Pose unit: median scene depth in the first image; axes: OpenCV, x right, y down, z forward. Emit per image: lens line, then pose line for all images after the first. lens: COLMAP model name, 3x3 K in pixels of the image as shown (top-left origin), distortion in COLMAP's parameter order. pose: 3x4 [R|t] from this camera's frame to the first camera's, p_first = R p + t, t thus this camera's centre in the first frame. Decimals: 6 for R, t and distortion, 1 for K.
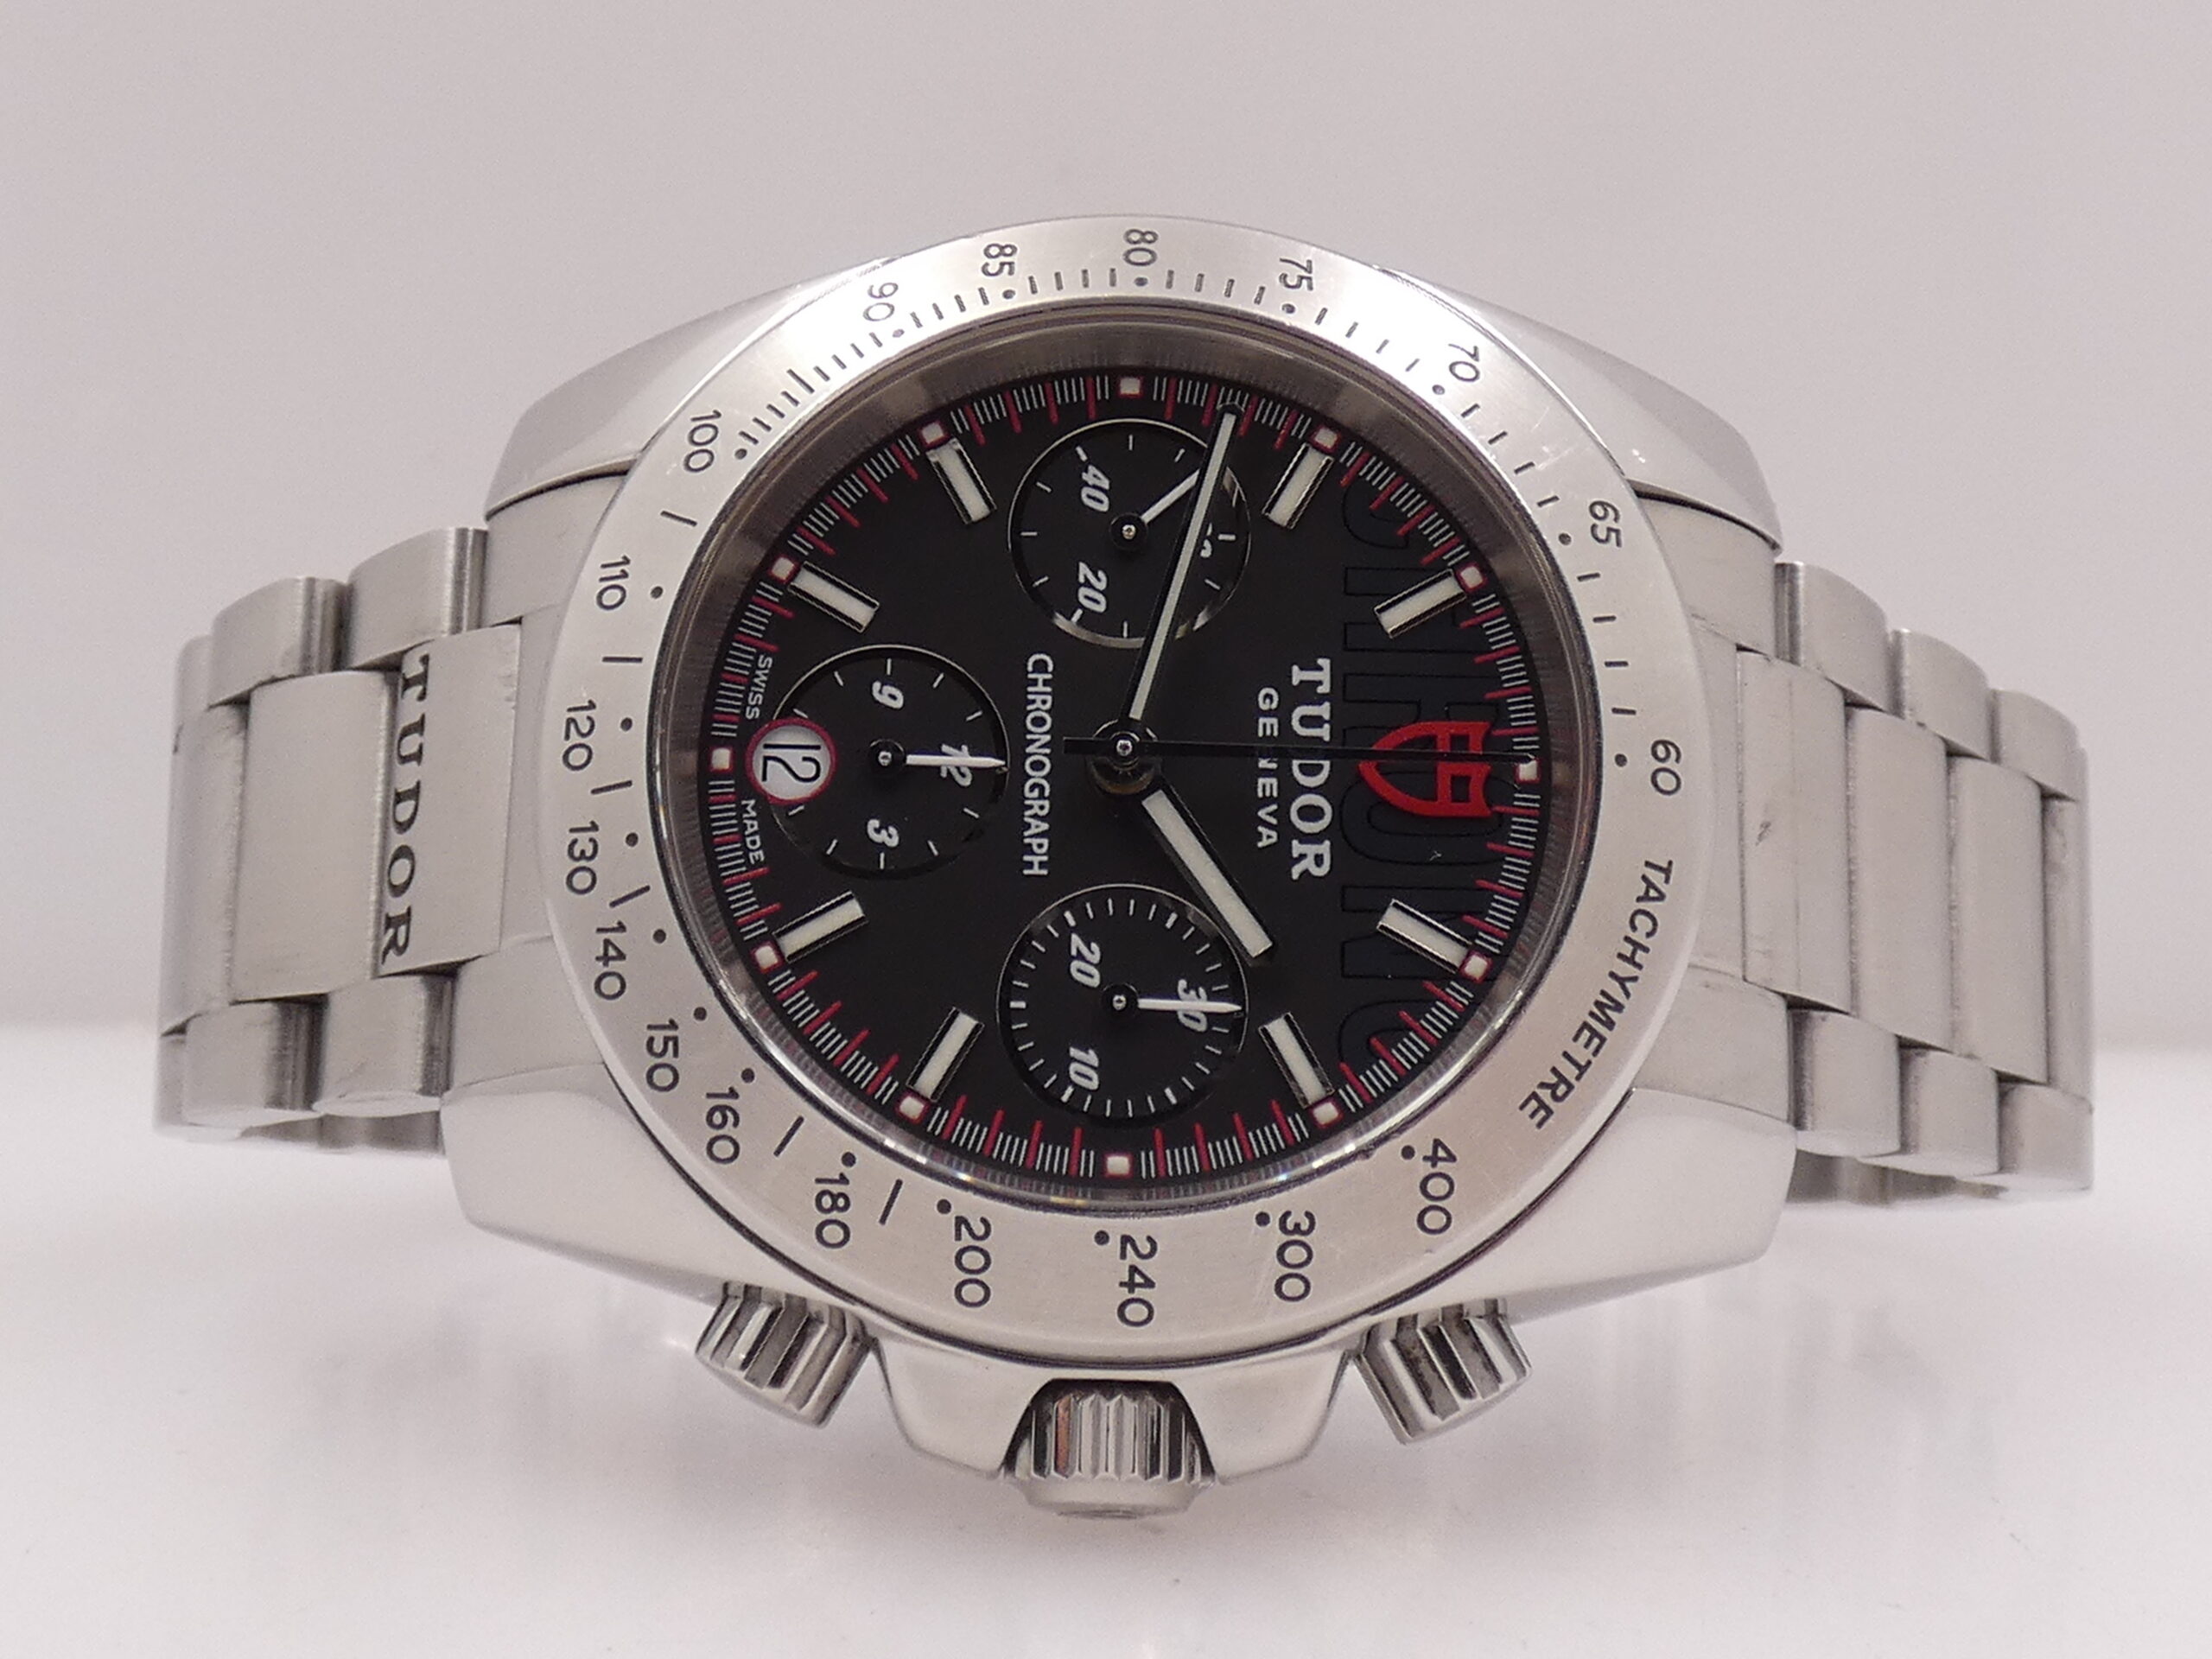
lens RADIAL K [[3500.1, 0, 1109.6], [0, 3500.1, 868.5], [0, 0, 1]] dist [-0.097863, 0.000000]
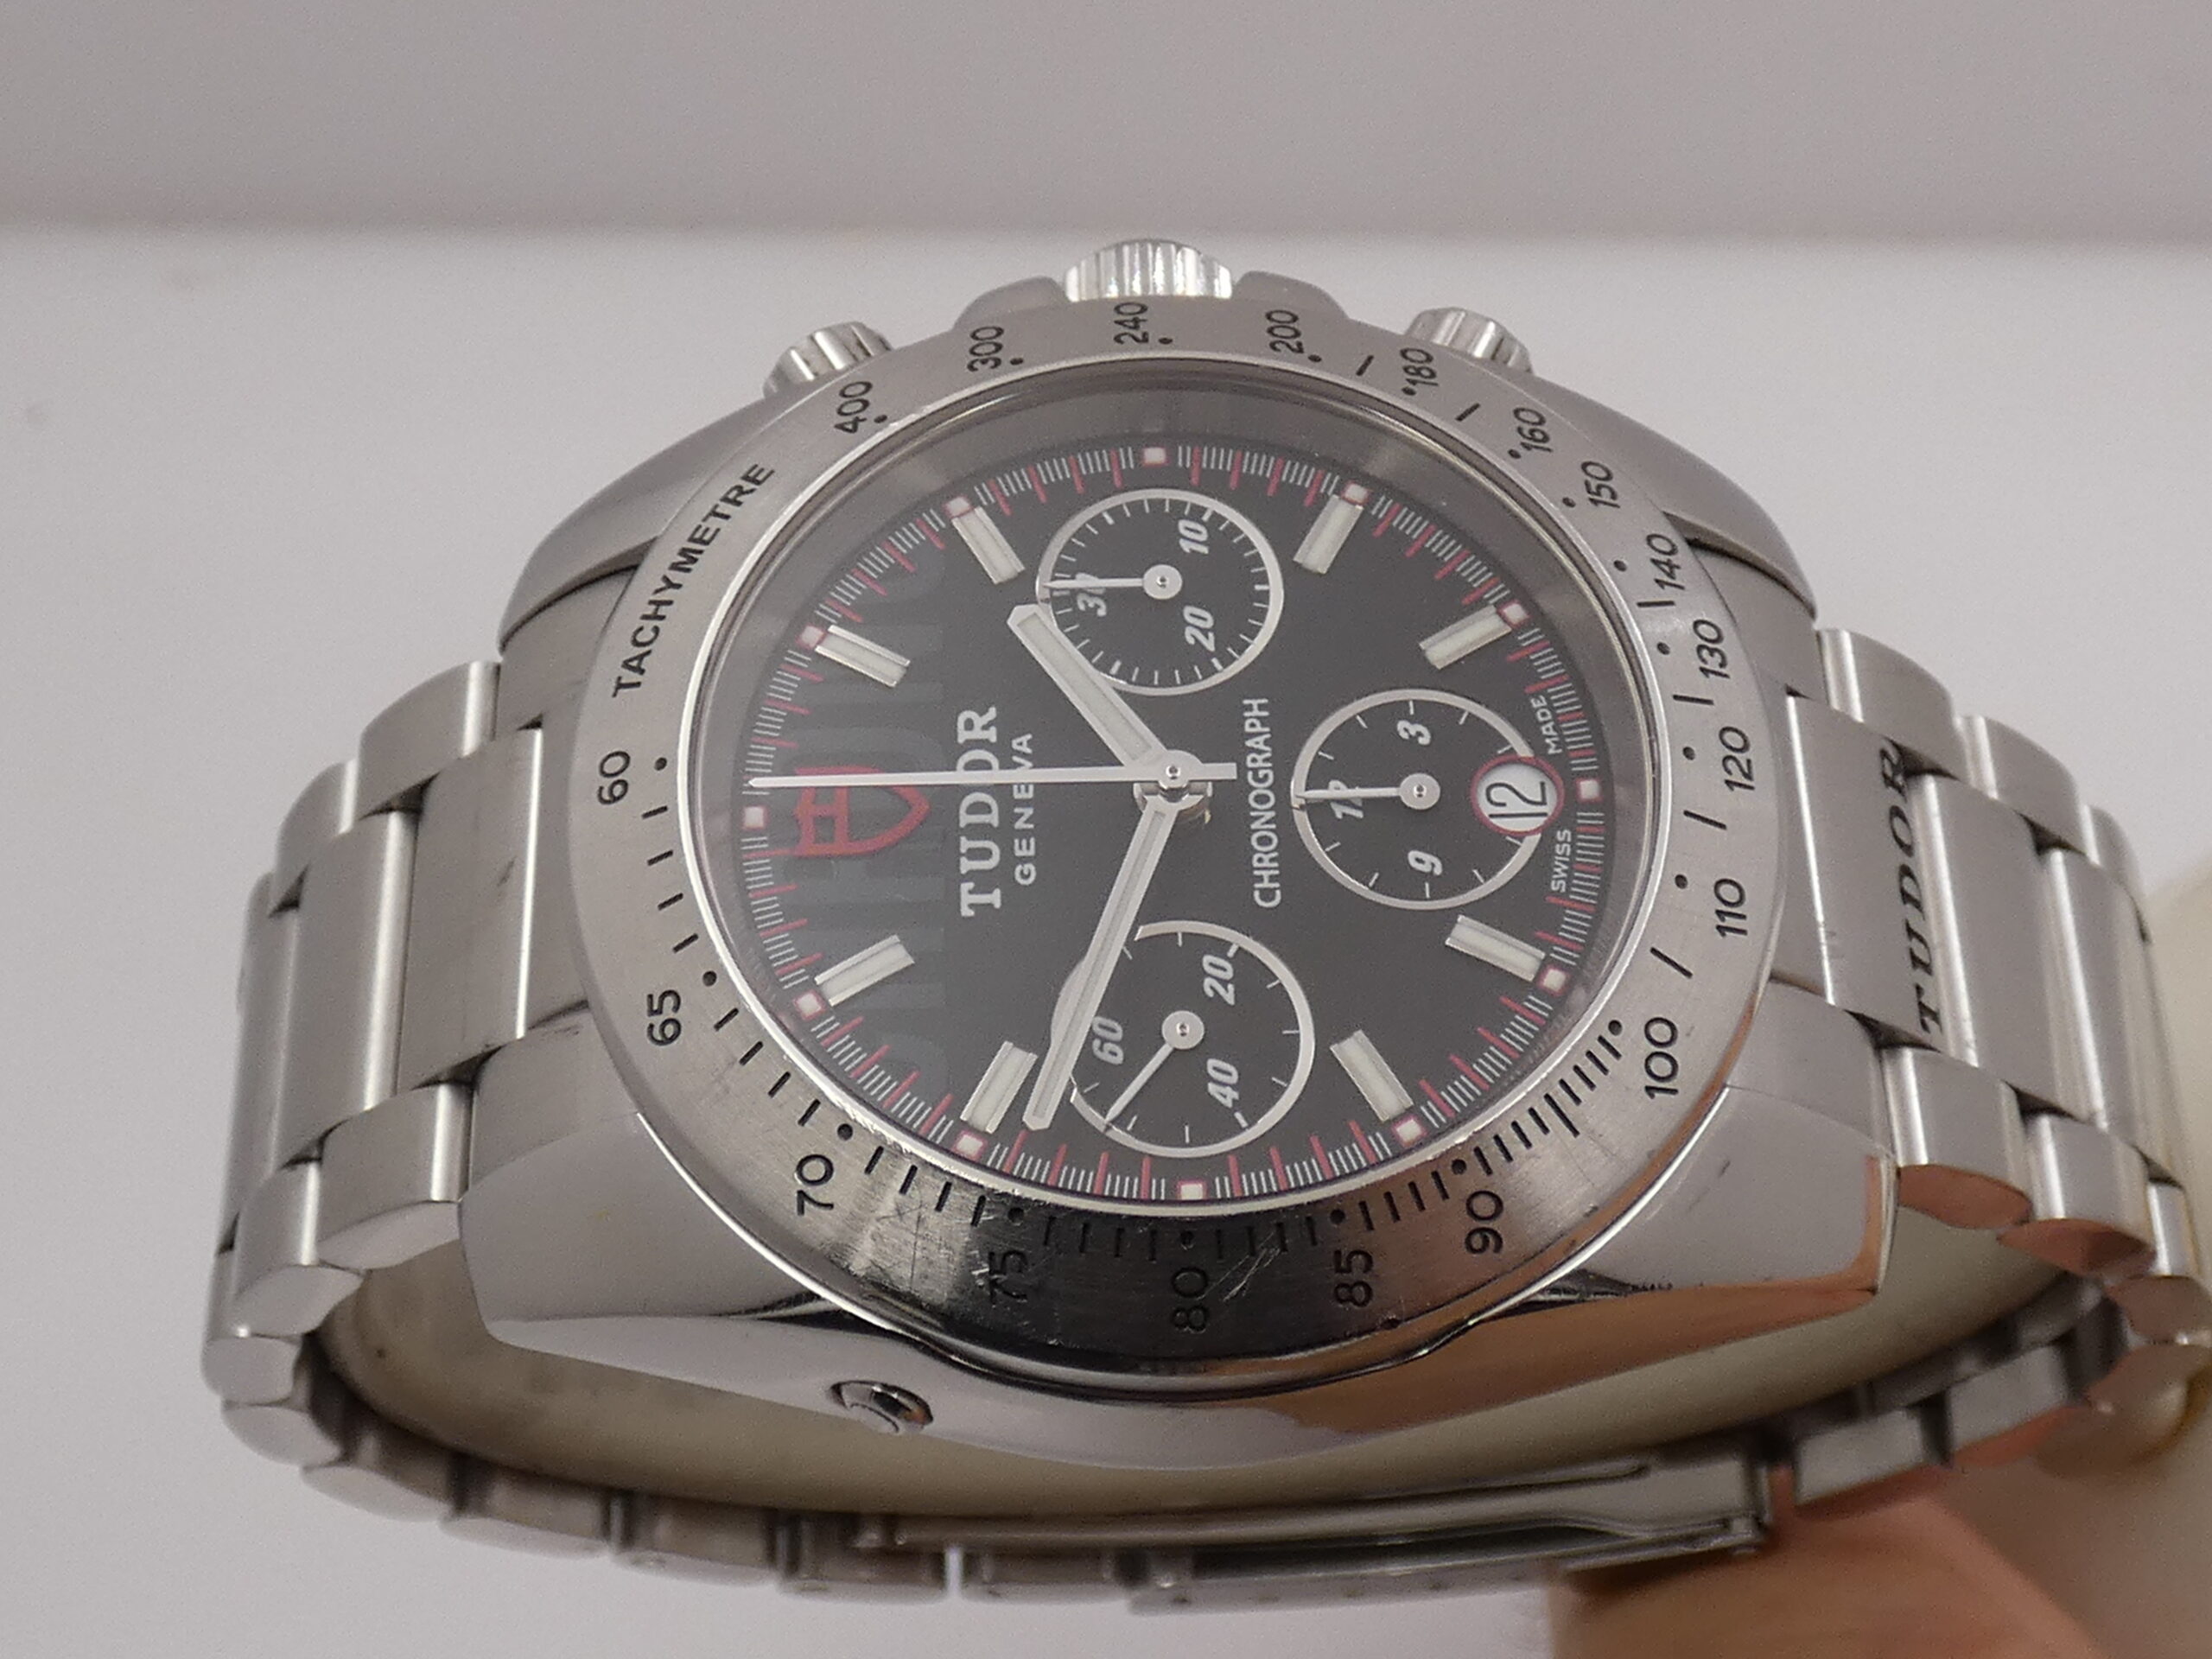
lens RADIAL K [[3500.1, 0, 1071.6], [0, 3500.1, 783.9], [0, 0, 1]] dist [-0.097863, 0.000000]
pose [[-0.998834, 0.046989, -0.011059, 0.042476], [-0.041687, -0.724104, 0.688429, -0.690713], [0.024340, 0.688088, 0.725219, 0.295814]]
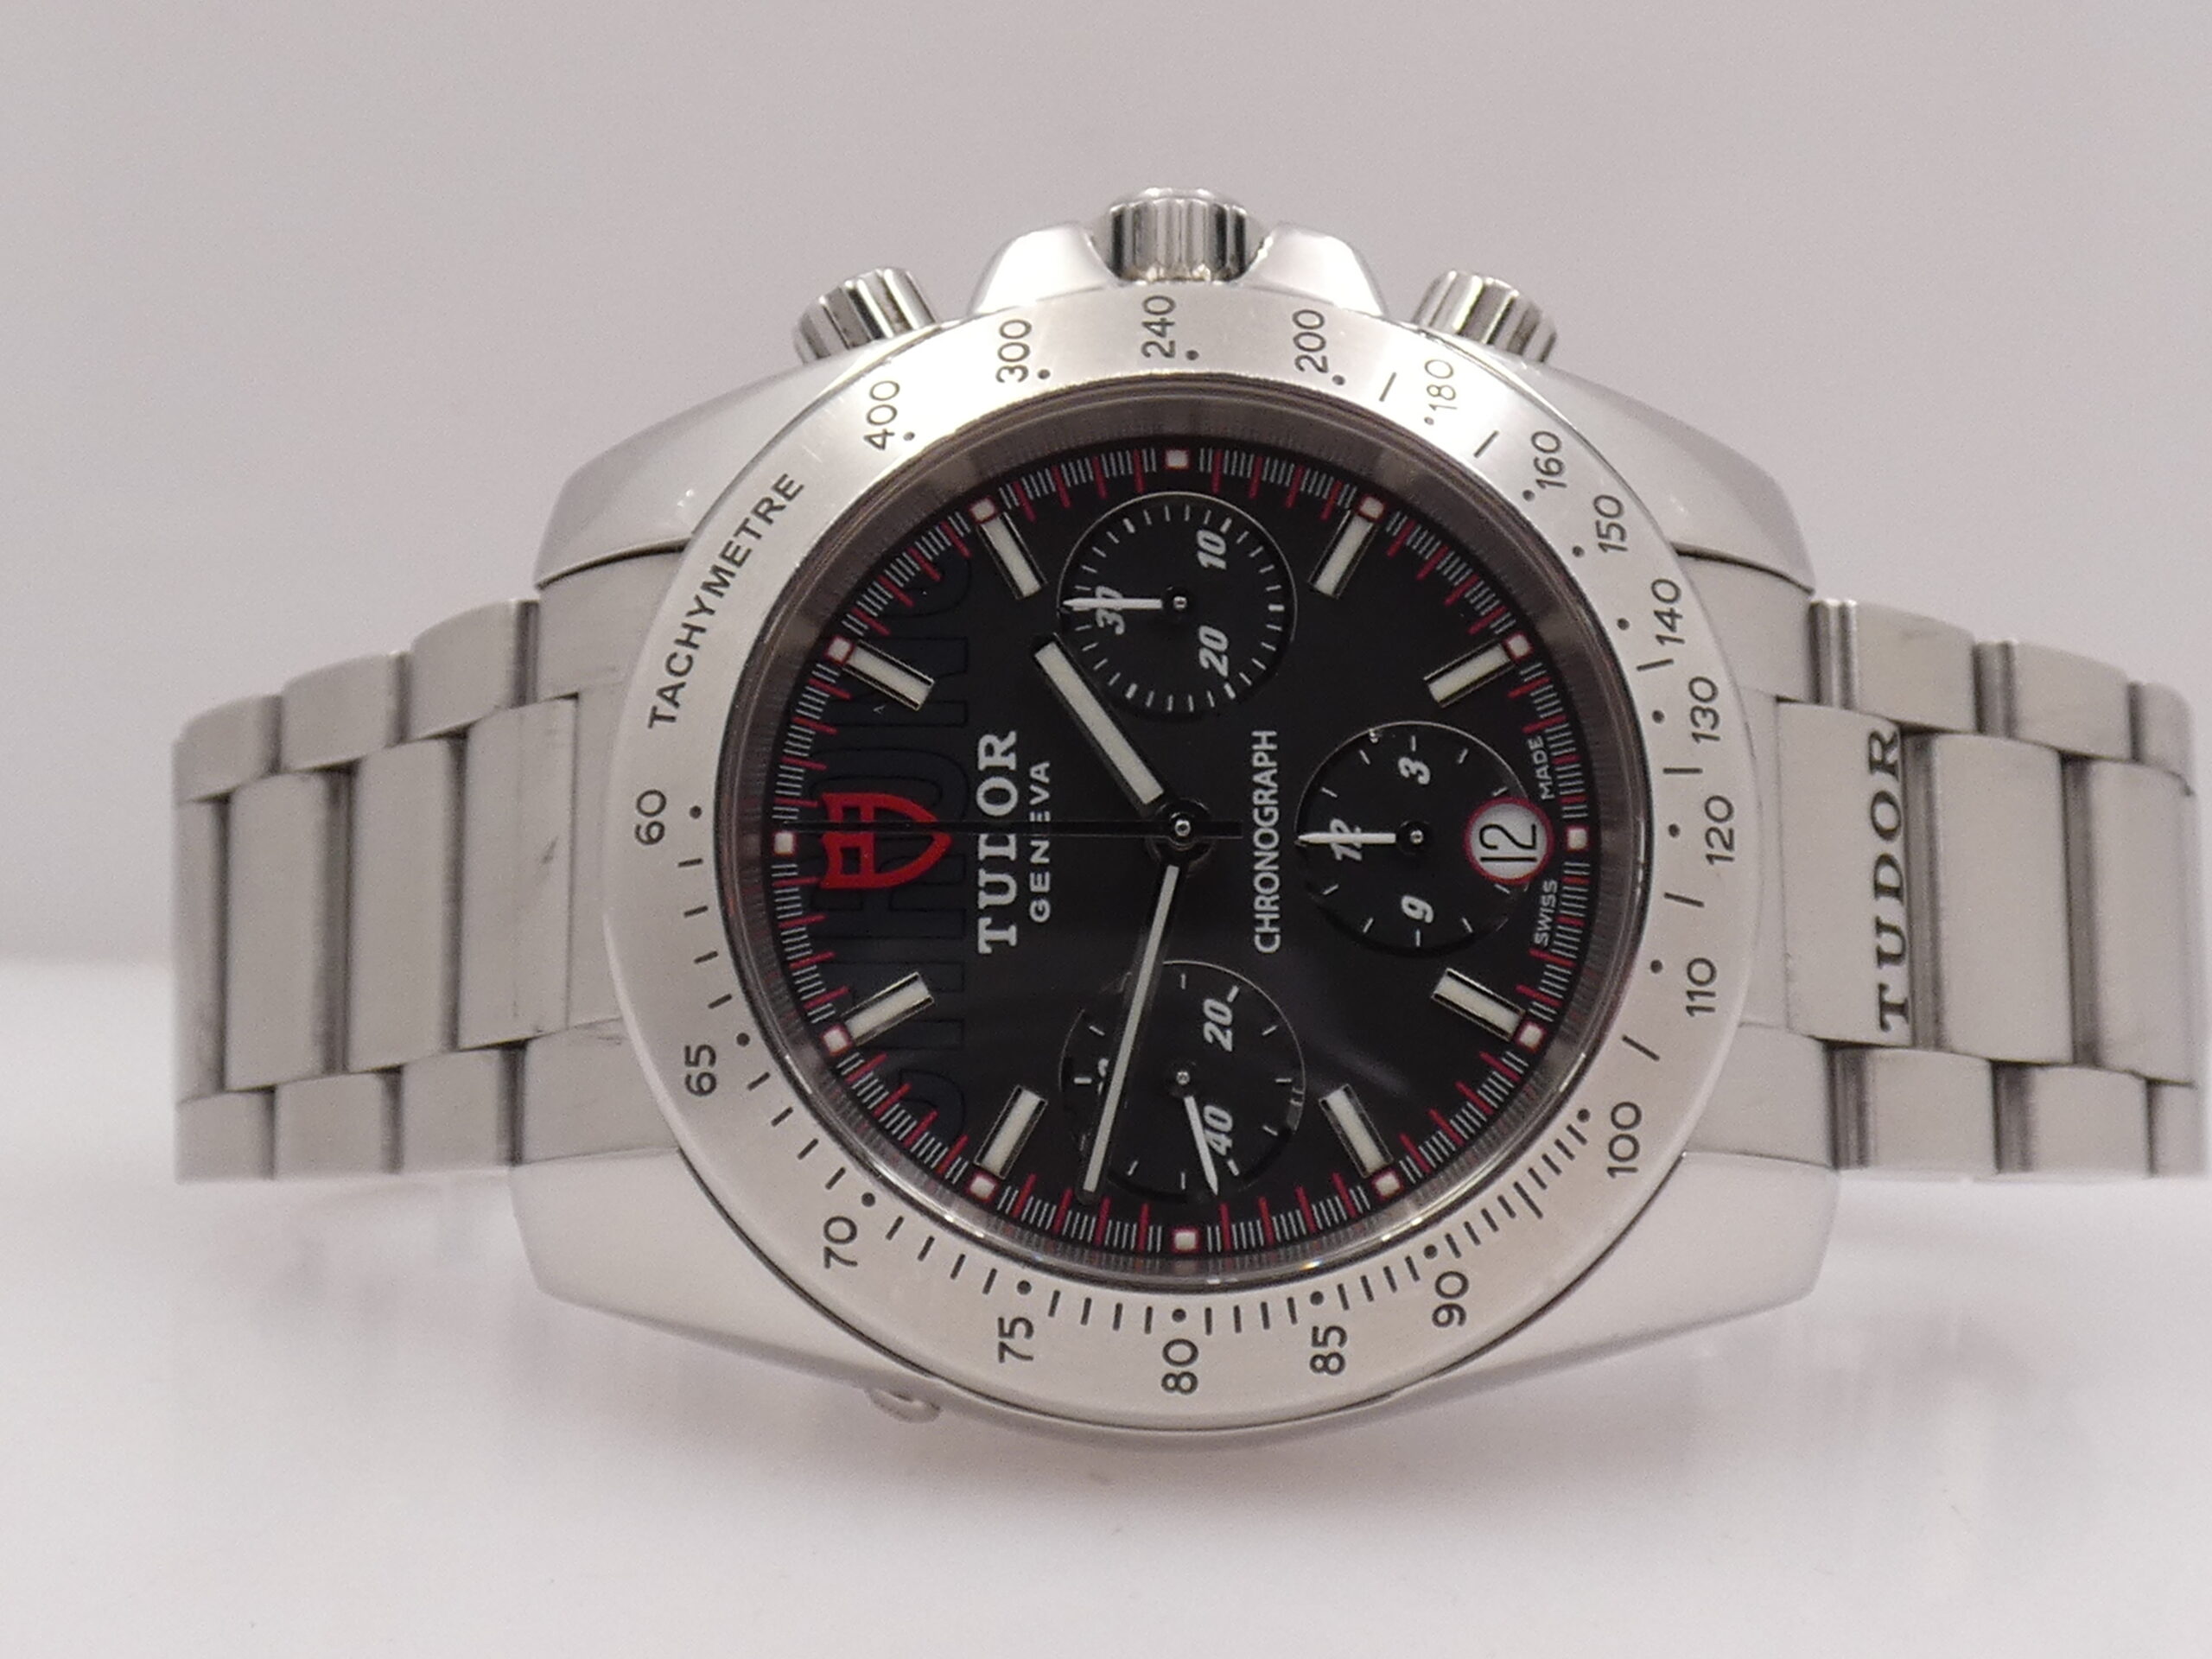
lens RADIAL K [[3500.1, 0, 1073.7], [0, 3500.1, 779.4], [0, 0, 1]] dist [-0.097863, 0.000000]
pose [[-0.999791, 0.019638, -0.005705, 0.040943], [-0.020118, -0.894372, 0.446872, -0.468283], [0.003674, 0.446893, 0.894580, 0.082847]]
